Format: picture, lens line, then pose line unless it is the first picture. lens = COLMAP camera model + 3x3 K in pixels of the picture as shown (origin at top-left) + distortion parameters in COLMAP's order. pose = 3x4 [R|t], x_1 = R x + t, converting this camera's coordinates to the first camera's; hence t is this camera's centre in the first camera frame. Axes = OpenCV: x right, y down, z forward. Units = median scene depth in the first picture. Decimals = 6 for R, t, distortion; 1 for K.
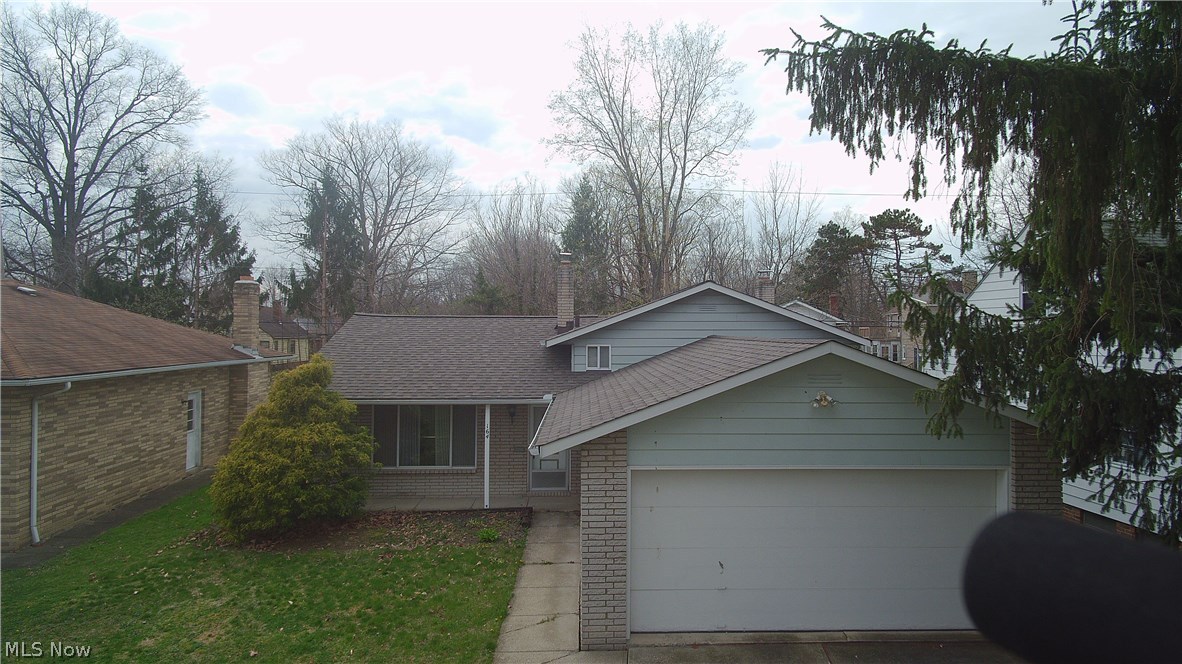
lens RADIAL K [[666.2, 0, 608.2], [0, 666.2, 331.4], [0, 0, 1]] dist [0.066937, -0.062159]
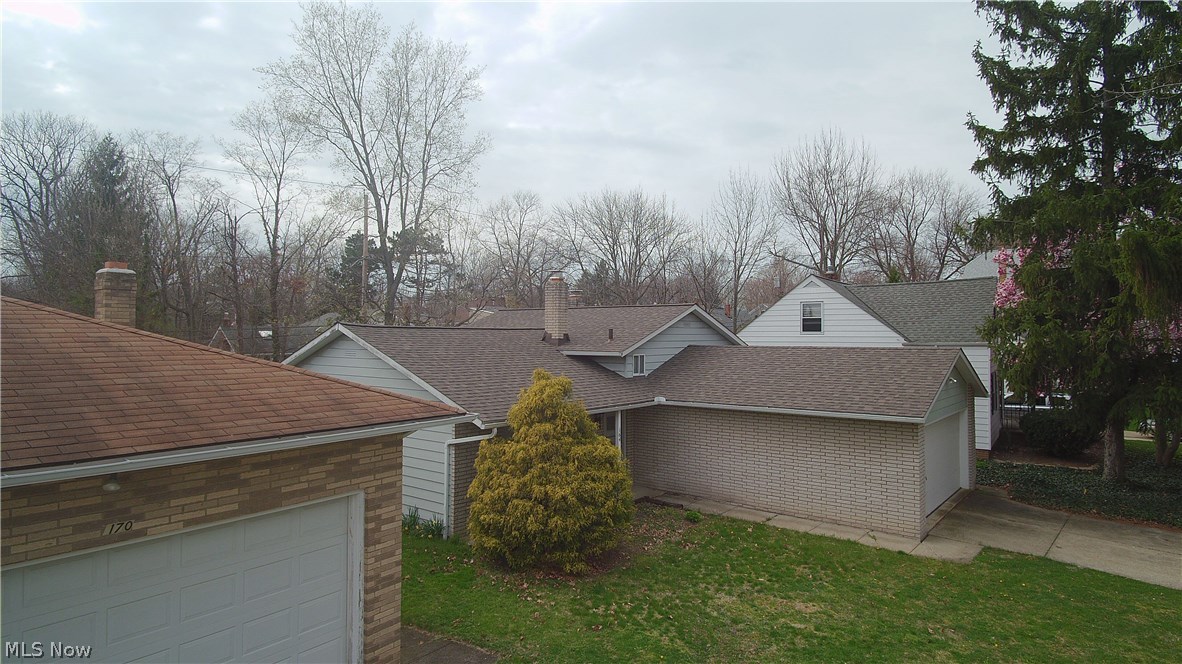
lens RADIAL K [[666.2, 0, 608.2], [0, 666.2, 331.4], [0, 0, 1]] dist [0.066937, -0.062159]
pose [[0.630301, 0.000535, 0.776350, -0.964200], [0.006031, 0.999966, -0.005585, -0.013769], [-0.776327, 0.008203, 0.630277, 0.298873]]
